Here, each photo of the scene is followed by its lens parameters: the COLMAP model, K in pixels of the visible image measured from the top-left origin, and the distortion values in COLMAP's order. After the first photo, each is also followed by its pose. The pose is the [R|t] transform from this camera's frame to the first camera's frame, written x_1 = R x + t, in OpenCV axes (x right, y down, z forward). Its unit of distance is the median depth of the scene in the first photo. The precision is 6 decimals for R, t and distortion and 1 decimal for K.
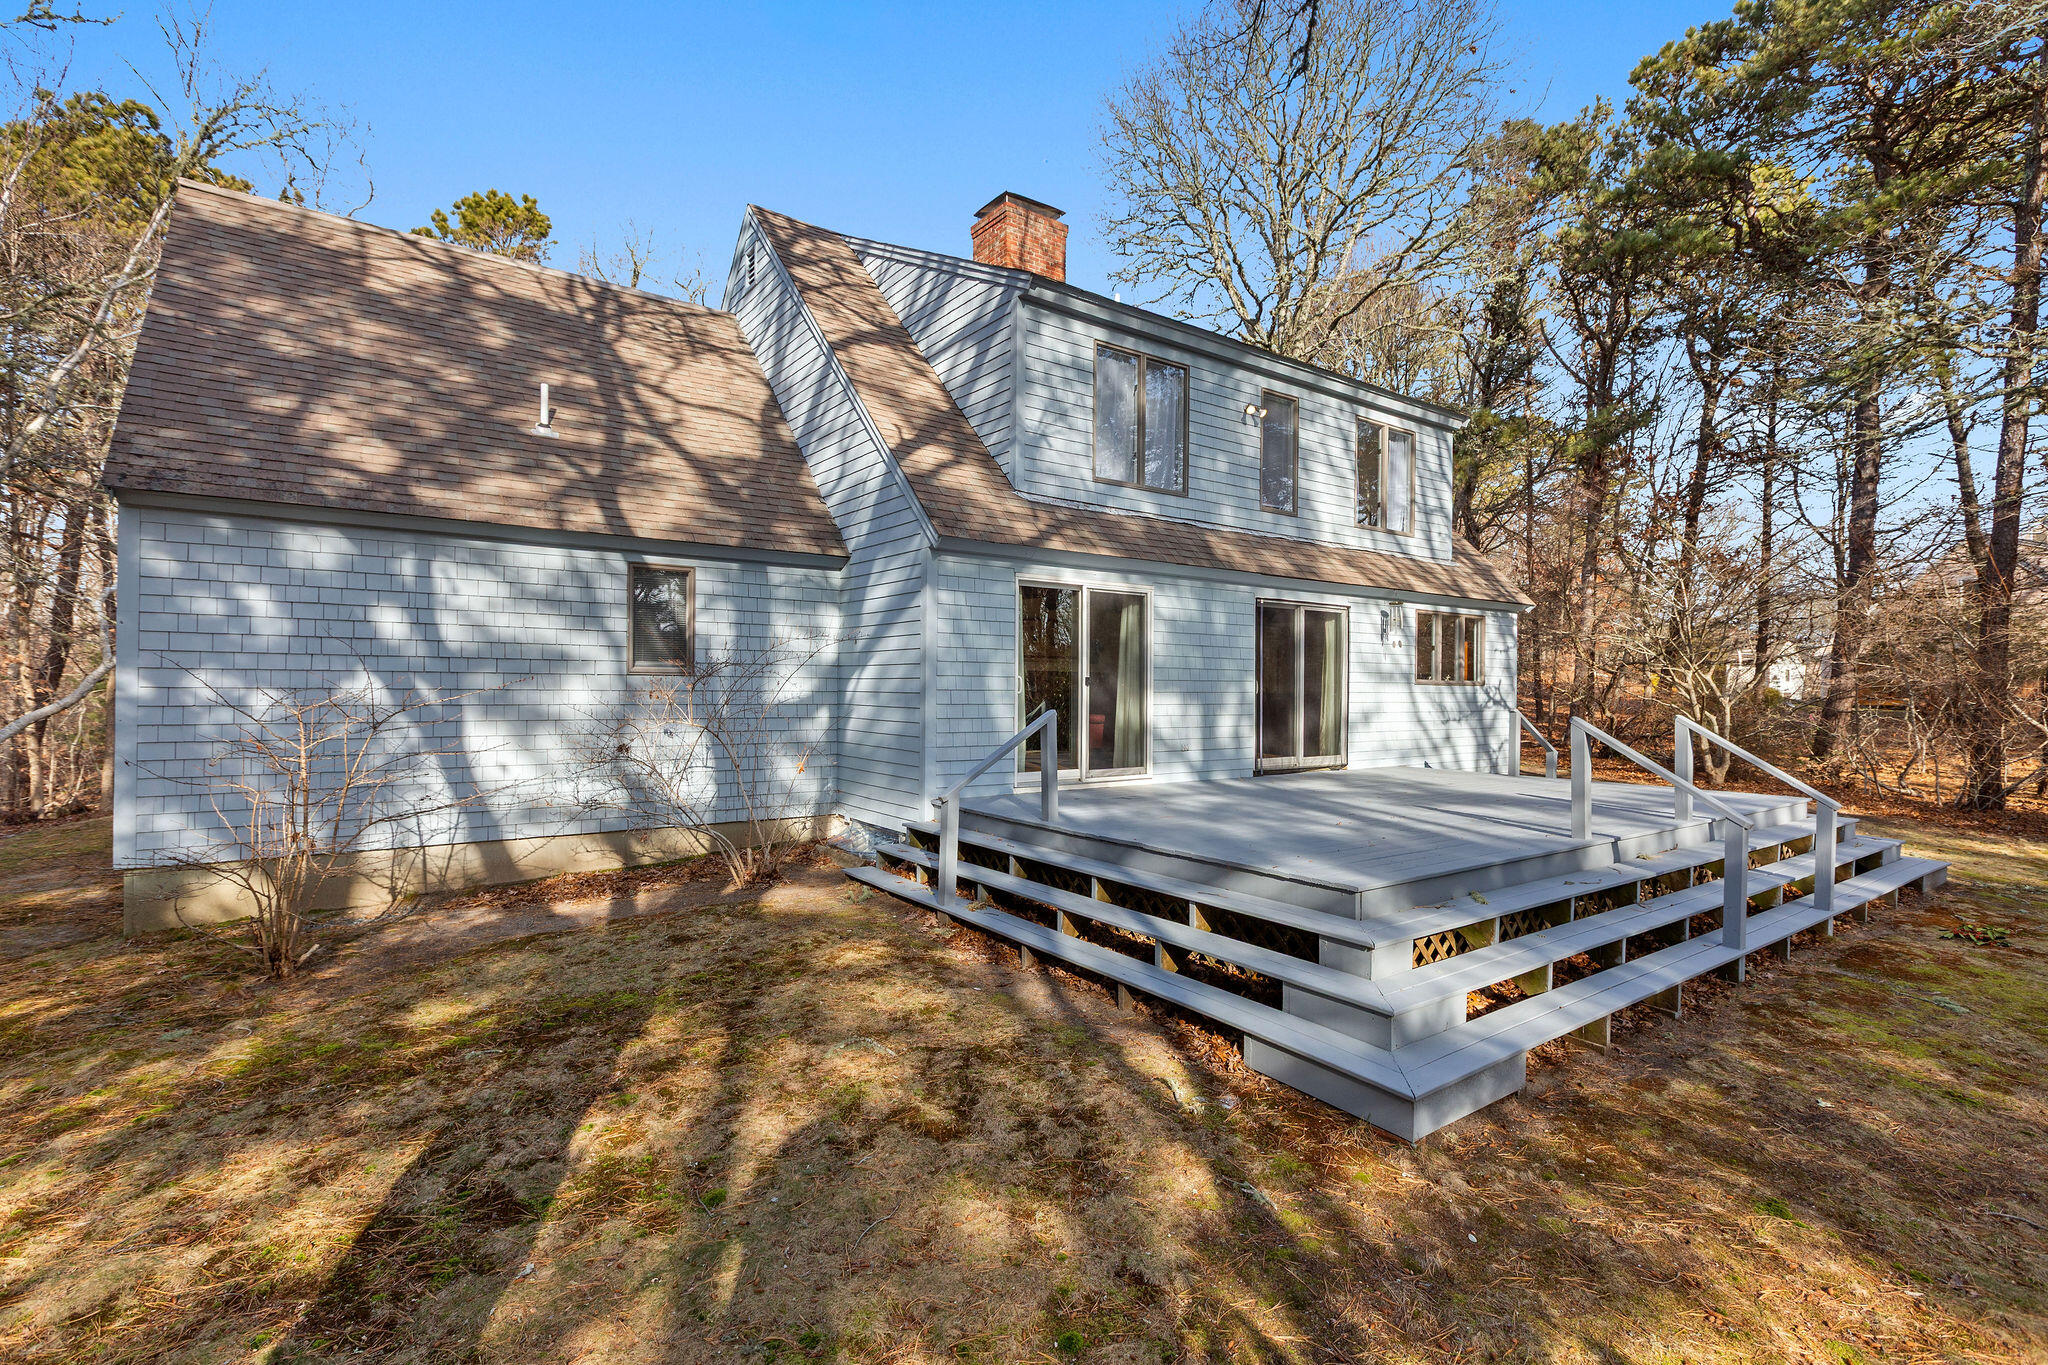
lens RADIAL K [[934.8, 0, 1021.4], [0, 934.8, 692.1], [0, 0, 1]] dist [0.005514, 0.000160]
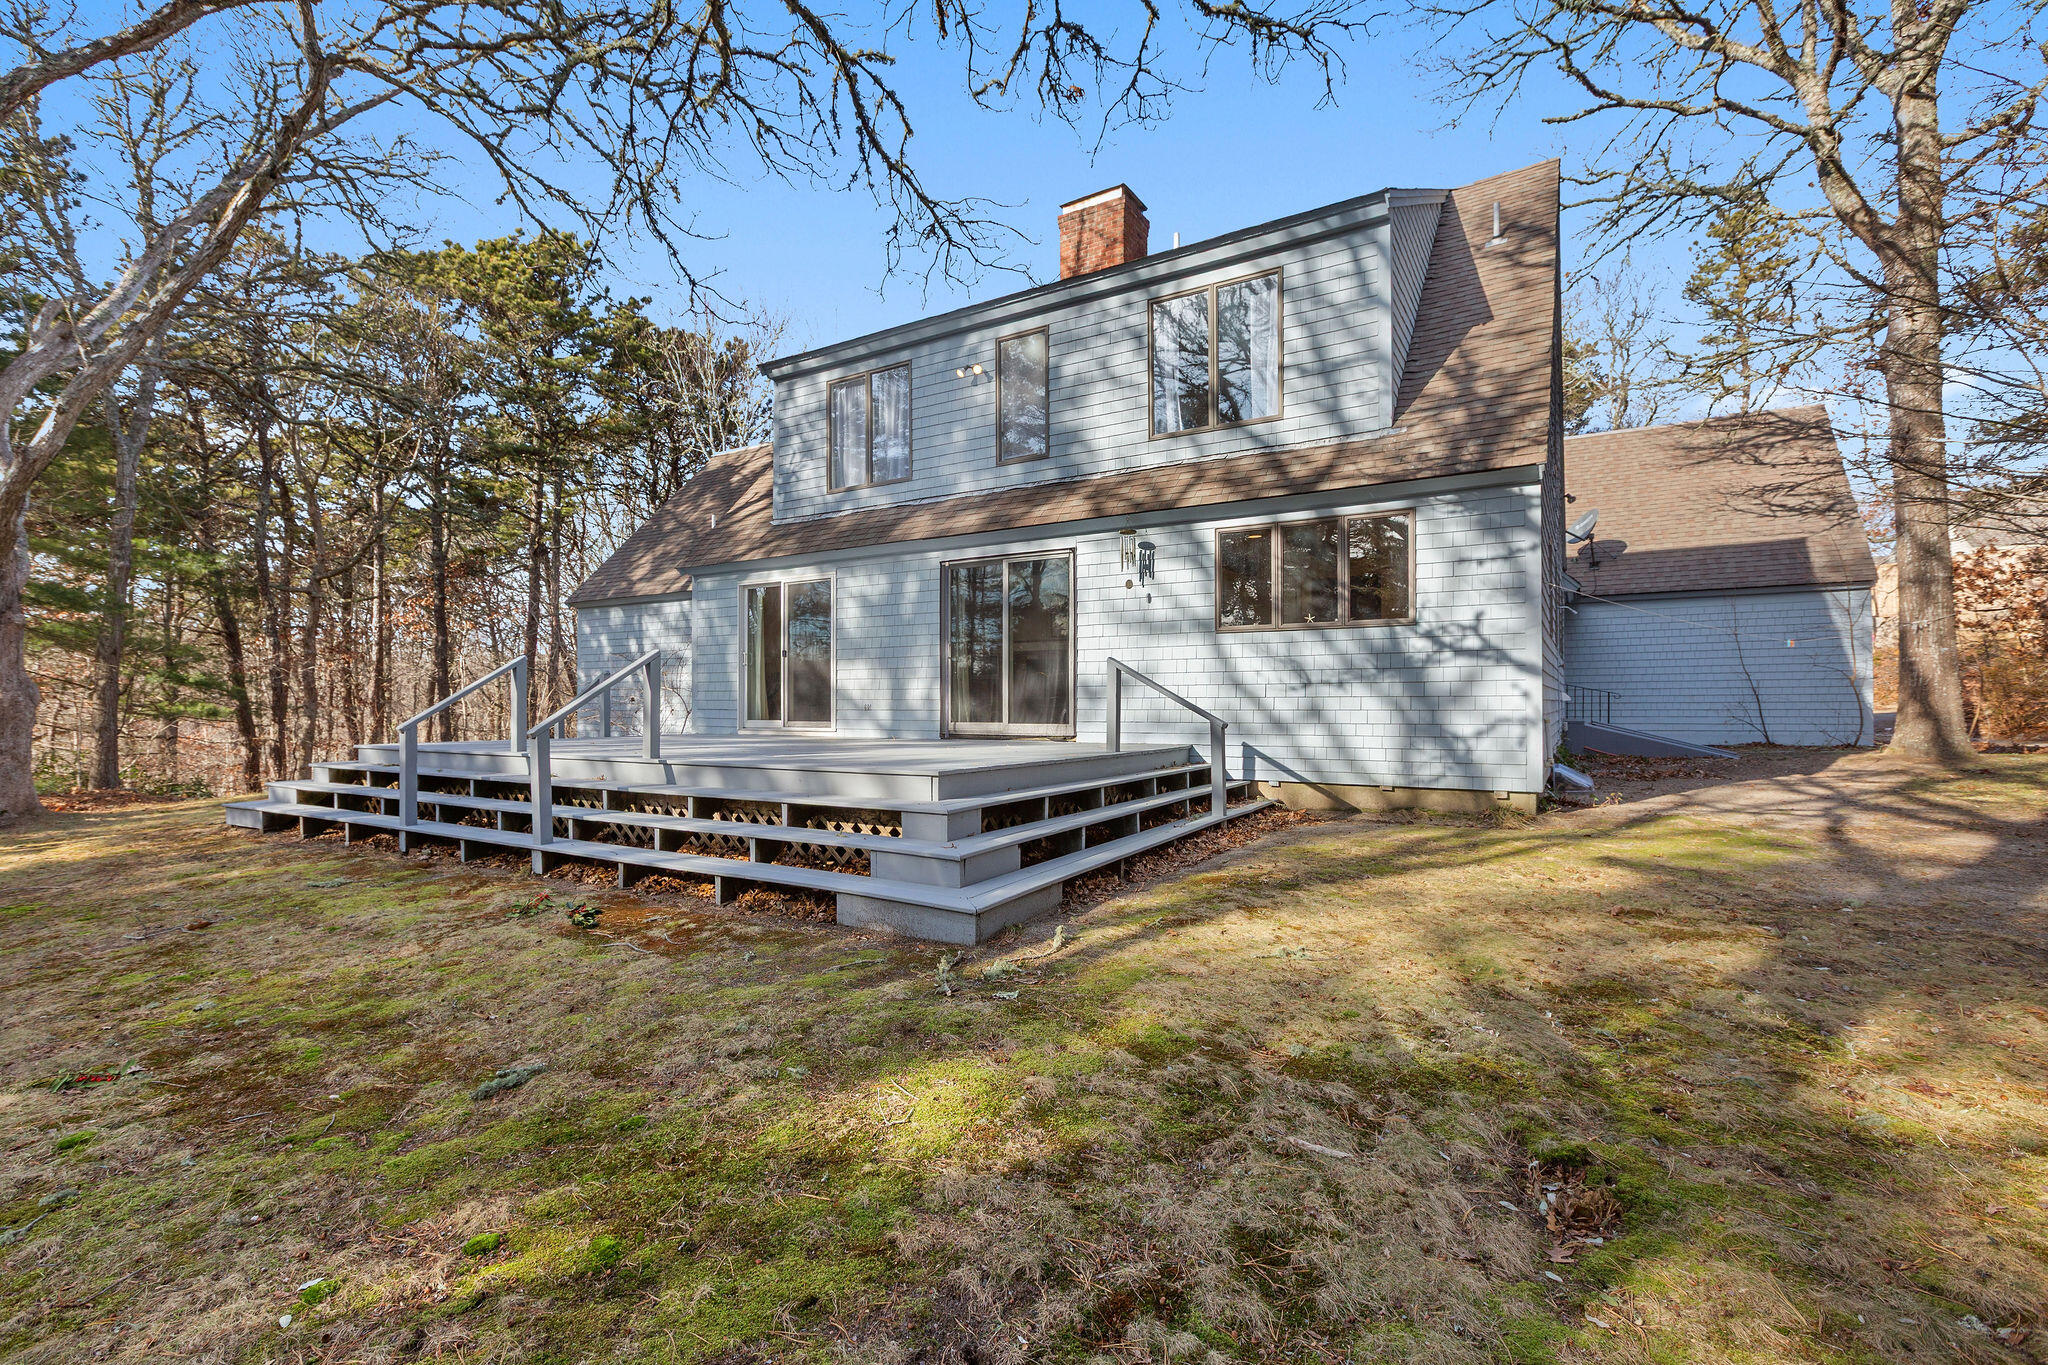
lens RADIAL K [[934.8, 0, 1014.1], [0, 934.8, 702.3], [0, 0, 1]] dist [0.005514, 0.000160]
pose [[0.377726, -0.011793, -0.925842, 1.293333], [0.002361, 0.999928, -0.011774, 0.066272], [0.925914, 0.002261, 0.377726, 0.738833]]
